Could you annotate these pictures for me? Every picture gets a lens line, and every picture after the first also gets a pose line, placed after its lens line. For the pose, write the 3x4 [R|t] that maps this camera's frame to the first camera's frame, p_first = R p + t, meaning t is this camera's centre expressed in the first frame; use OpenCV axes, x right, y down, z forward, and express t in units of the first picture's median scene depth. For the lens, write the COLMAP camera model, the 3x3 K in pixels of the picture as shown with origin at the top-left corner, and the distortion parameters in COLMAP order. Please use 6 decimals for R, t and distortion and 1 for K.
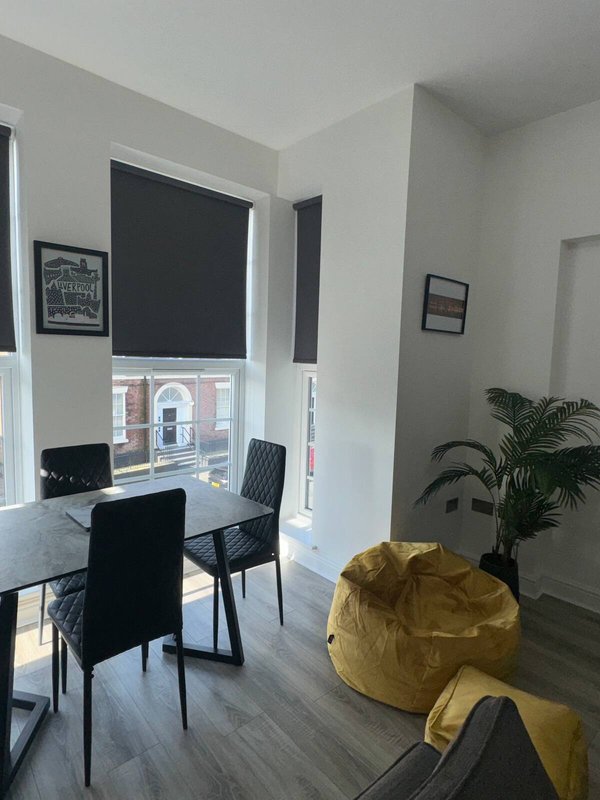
lens RADIAL K [[453.8, 0, 300.0], [0, 453.8, 400.0], [0, 0, 1]] dist [-0.000850, 0.000160]
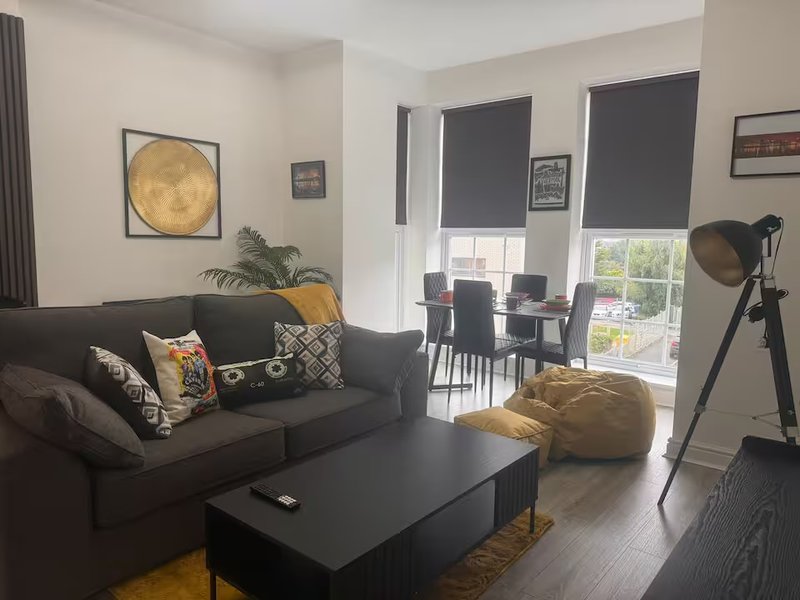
lens RADIAL K [[577.2, 0, 400.0], [0, 577.2, 300.0], [0, 0, 1]] dist [0.081150, -0.064123]
pose [[0.153332, 0.079494, -0.984972, 1.465825], [-0.110030, 0.991934, 0.062927, 0.100589], [0.982030, 0.098728, 0.160842, 0.170588]]
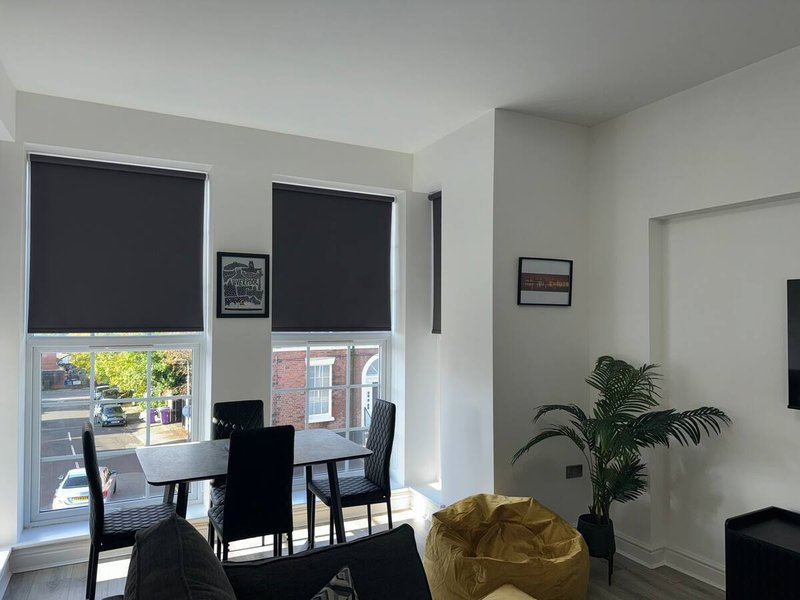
lens RADIAL K [[556.3, 0, 401.5], [0, 556.3, 302.9], [0, 0, 1]] dist [0.143231, -0.237462]
pose [[0.966124, -0.030795, -0.256235, 0.368692], [-0.001765, 0.992044, -0.125881, 0.020745], [0.258073, 0.122069, 0.958383, -0.458559]]
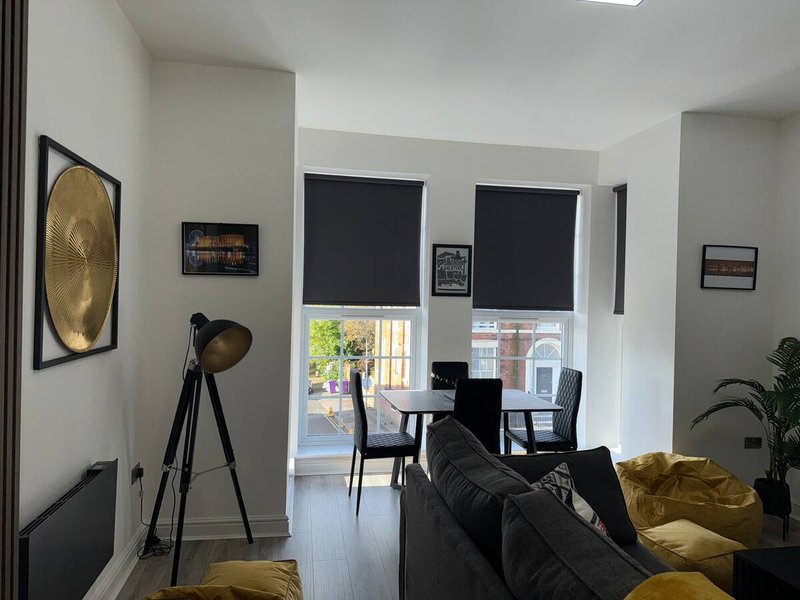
lens RADIAL K [[556.4, 0, 400.0], [0, 556.4, 300.0], [0, 0, 1]] dist [0.054717, -0.075752]
pose [[0.854666, -0.009030, -0.519099, 0.387284], [-0.048347, 0.994120, -0.096893, 0.074142], [0.516922, 0.107908, 0.849204, -0.800842]]
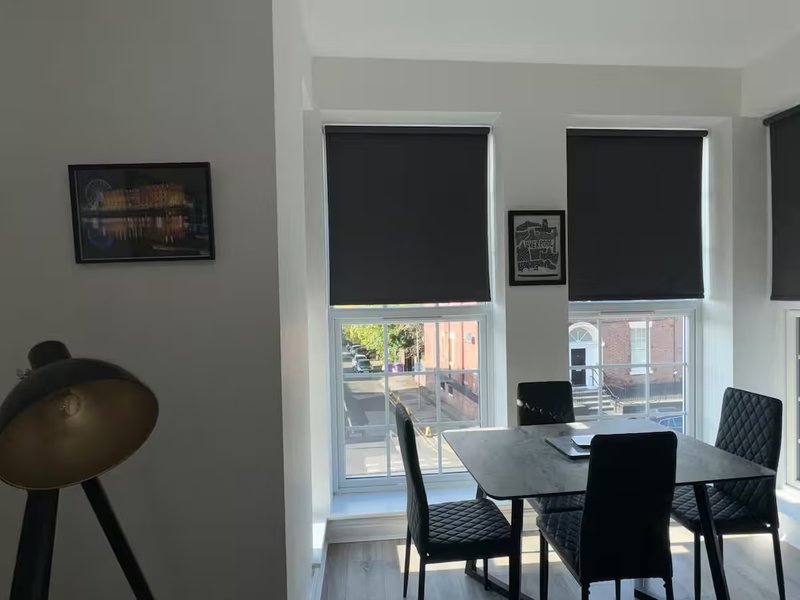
lens RADIAL K [[453.8, 0, 397.6], [0, 453.8, 303.8], [0, 0, 1]] dist [-0.000850, 0.000160]
pose [[0.797910, -0.032415, -0.601904, -0.085368], [-0.015112, 0.997163, -0.073735, -0.004521], [0.602587, 0.067930, 0.795157, -0.129820]]
